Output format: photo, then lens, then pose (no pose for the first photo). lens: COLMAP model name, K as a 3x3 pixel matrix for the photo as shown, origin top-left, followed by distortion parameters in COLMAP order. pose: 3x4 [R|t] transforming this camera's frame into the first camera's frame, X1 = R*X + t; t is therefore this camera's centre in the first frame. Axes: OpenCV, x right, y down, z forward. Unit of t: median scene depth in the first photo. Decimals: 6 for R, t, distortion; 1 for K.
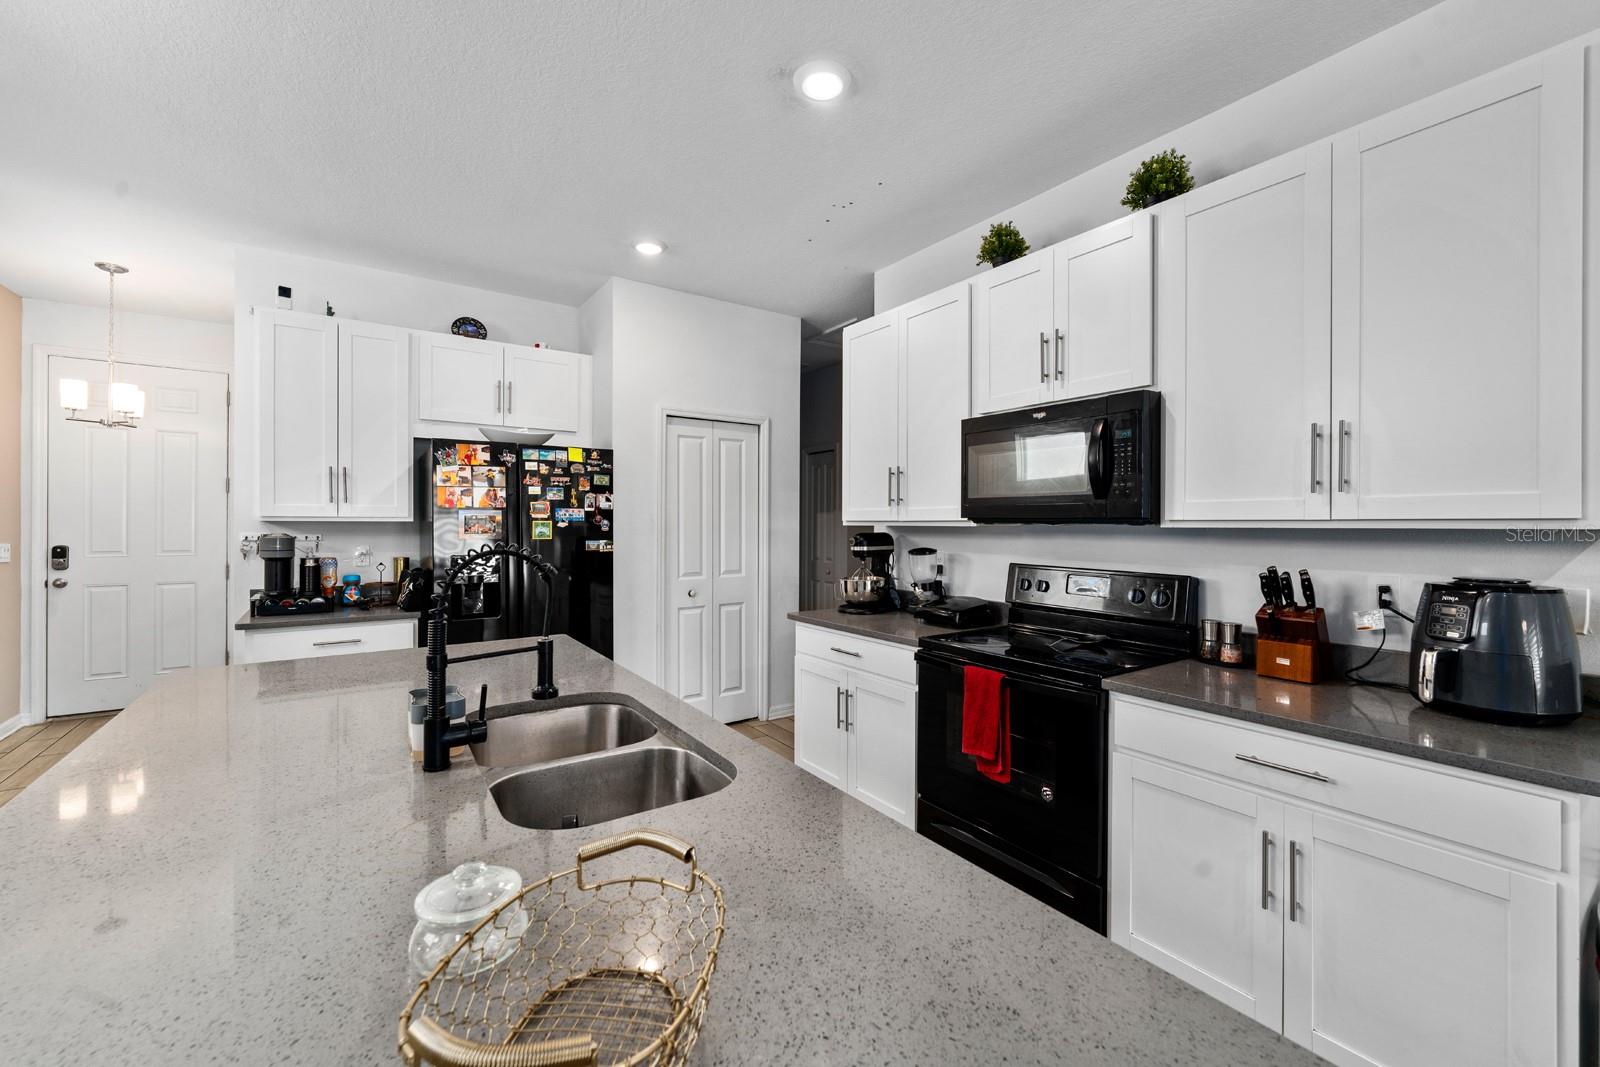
lens RADIAL K [[651.5, 0, 799.1], [0, 651.5, 528.1], [0, 0, 1]] dist [0.001012, -0.000155]
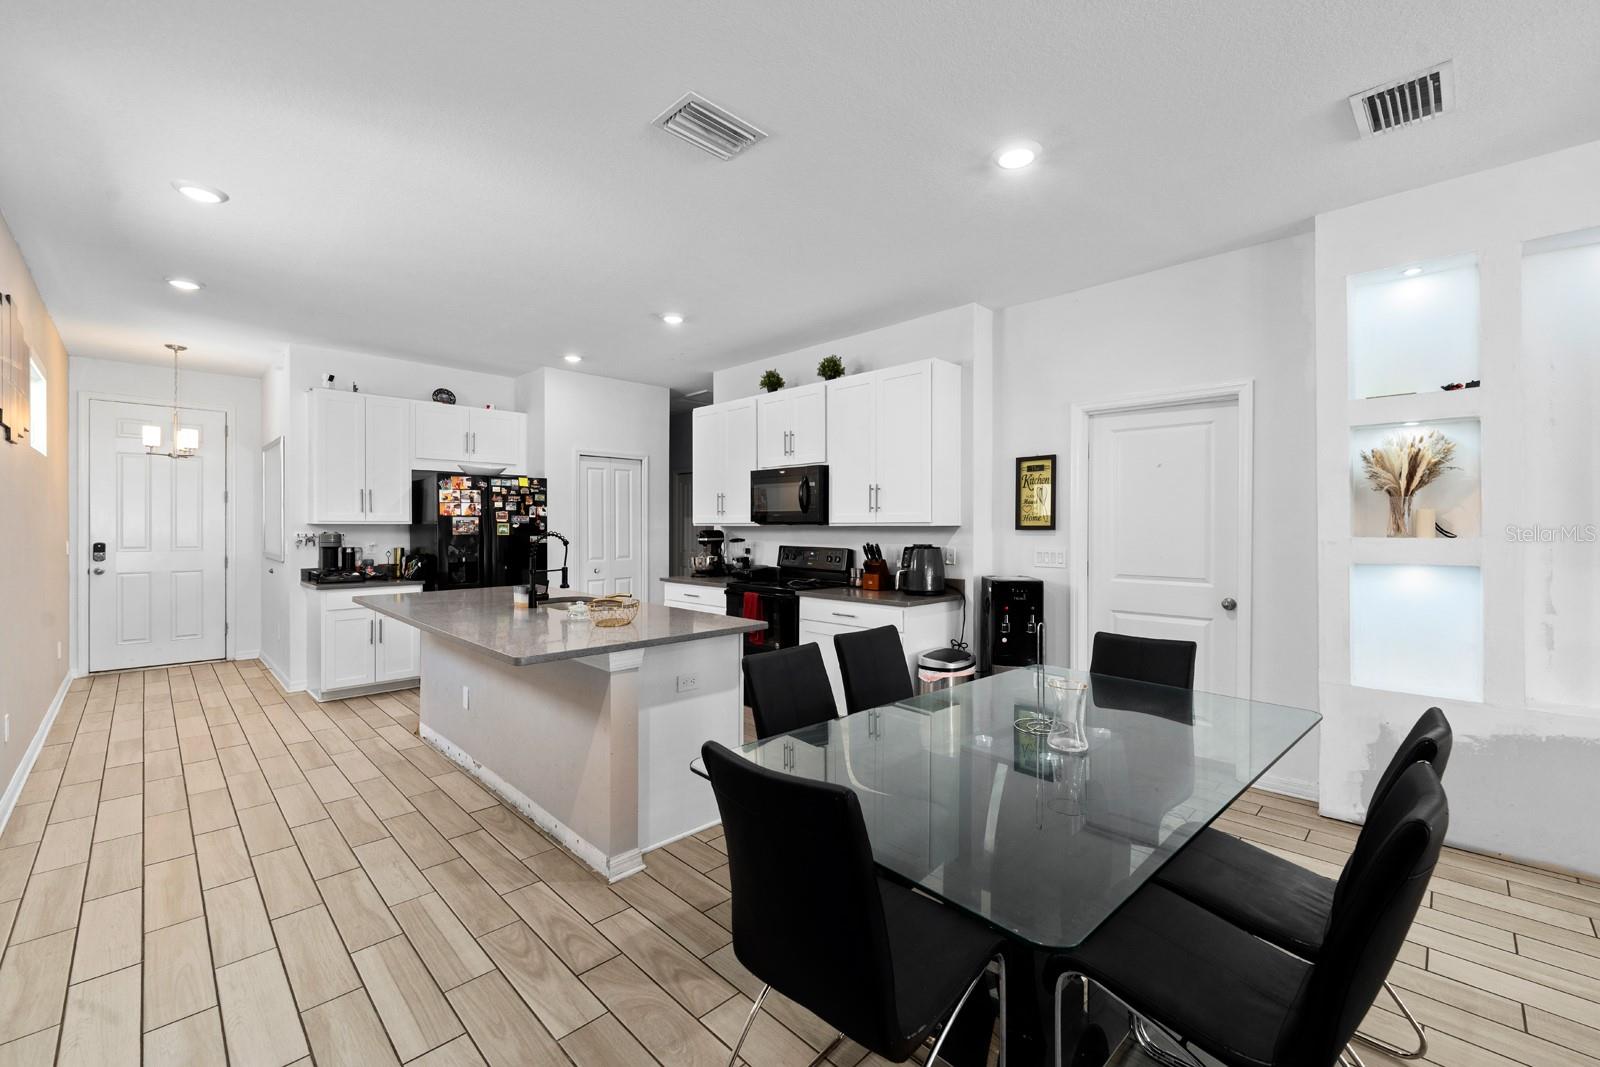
lens RADIAL K [[651.5, 0, 807.6], [0, 651.5, 531.1], [0, 0, 1]] dist [0.001012, -0.000155]
pose [[0.981286, -0.003786, 0.192518, 0.033678], [0.003488, 0.999992, 0.001883, 0.007441], [-0.192523, -0.001176, 0.981292, -0.738857]]
